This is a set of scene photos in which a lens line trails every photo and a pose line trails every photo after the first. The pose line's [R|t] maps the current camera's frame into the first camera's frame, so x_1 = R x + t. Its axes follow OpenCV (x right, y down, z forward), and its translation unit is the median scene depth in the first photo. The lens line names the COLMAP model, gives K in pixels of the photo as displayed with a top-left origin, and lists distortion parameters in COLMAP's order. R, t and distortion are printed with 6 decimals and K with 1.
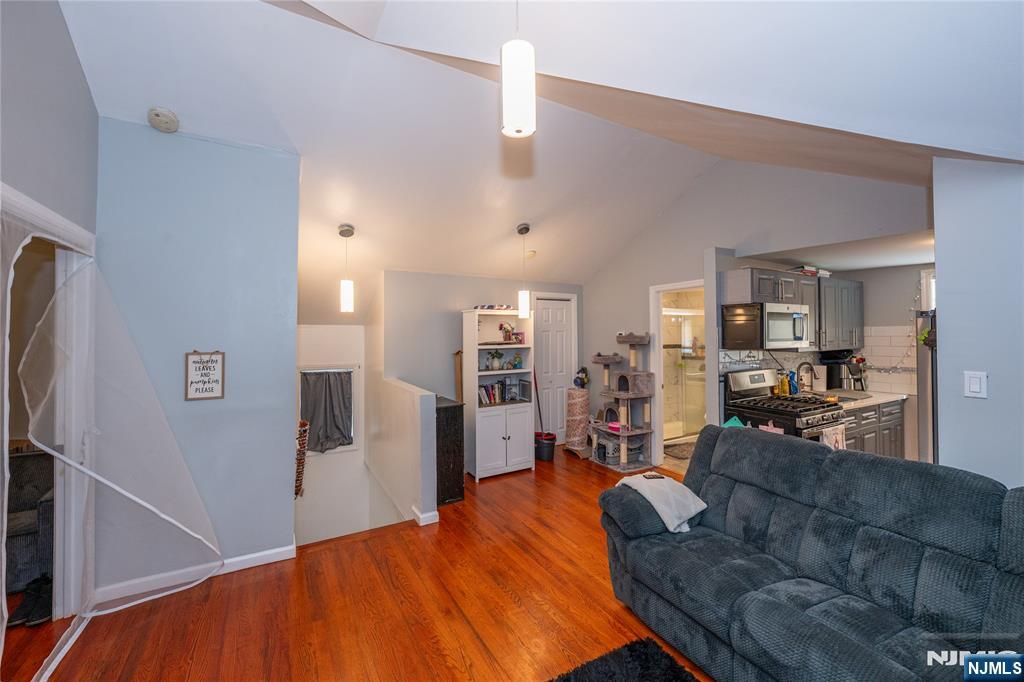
lens RADIAL K [[409.7, 0, 515.7], [0, 409.7, 332.5], [0, 0, 1]] dist [0.001208, -0.001224]
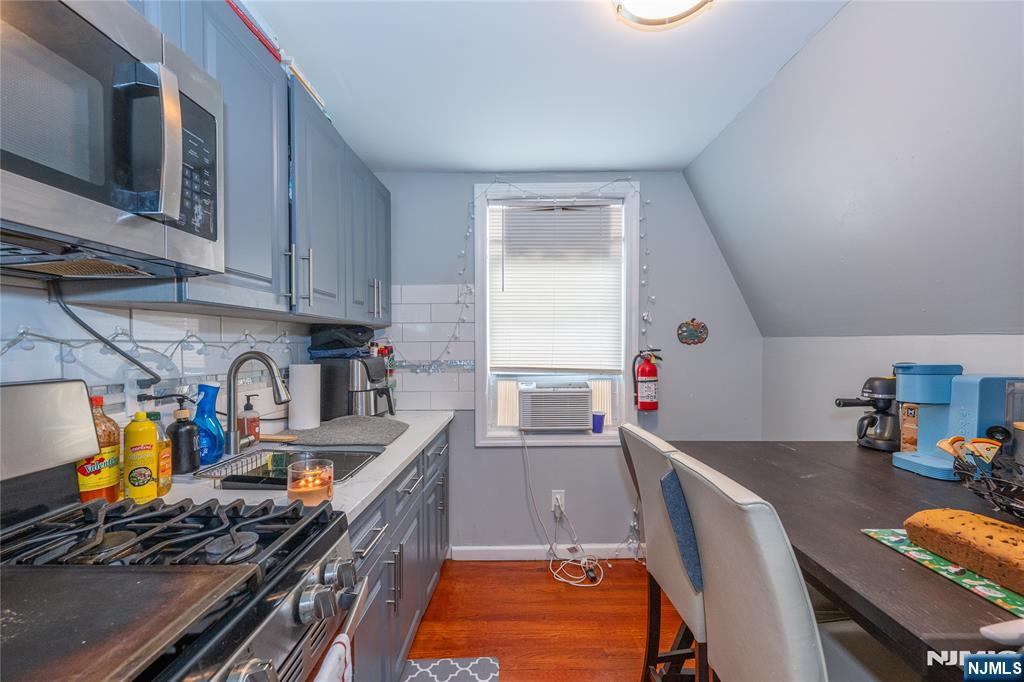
lens RADIAL K [[409.7, 0, 518.3], [0, 409.7, 350.8], [0, 0, 1]] dist [0.001208, -0.001224]
pose [[0.501978, -0.008088, 0.864843, 0.506981], [-0.005151, 0.999911, 0.012340, 0.062419], [-0.864865, -0.010649, 0.501891, 0.628638]]
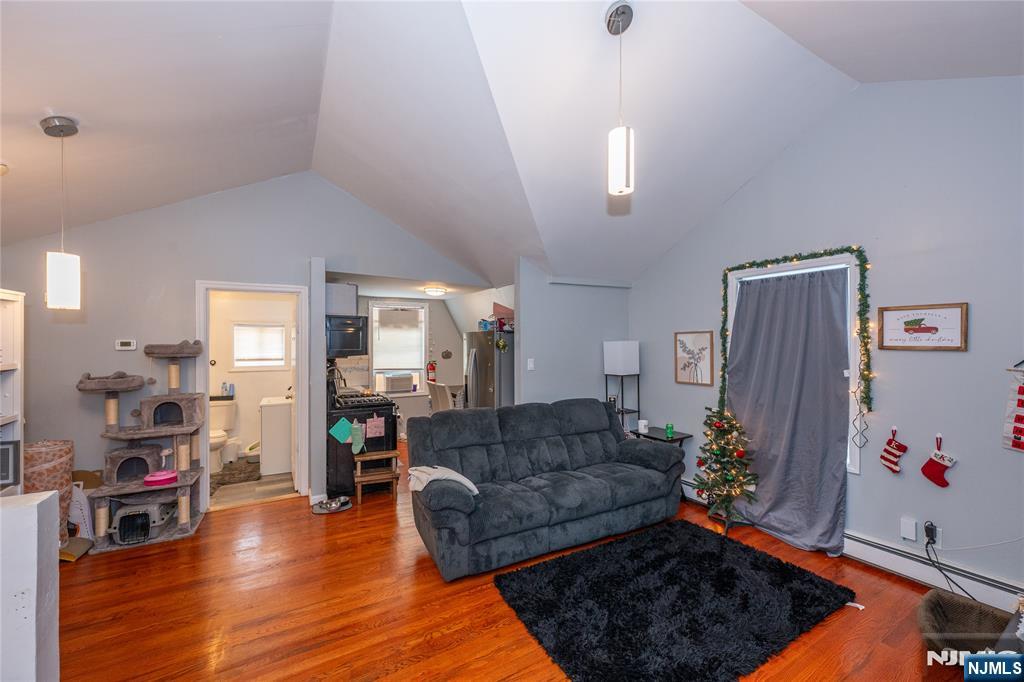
lens RADIAL K [[409.7, 0, 509.9], [0, 409.7, 347.4], [0, 0, 1]] dist [0.001208, -0.001224]
pose [[0.010910, -0.005355, 0.999926, -0.459443], [-0.001786, 0.999984, 0.005375, 0.007953], [-0.999939, -0.001844, 0.010900, 0.446086]]
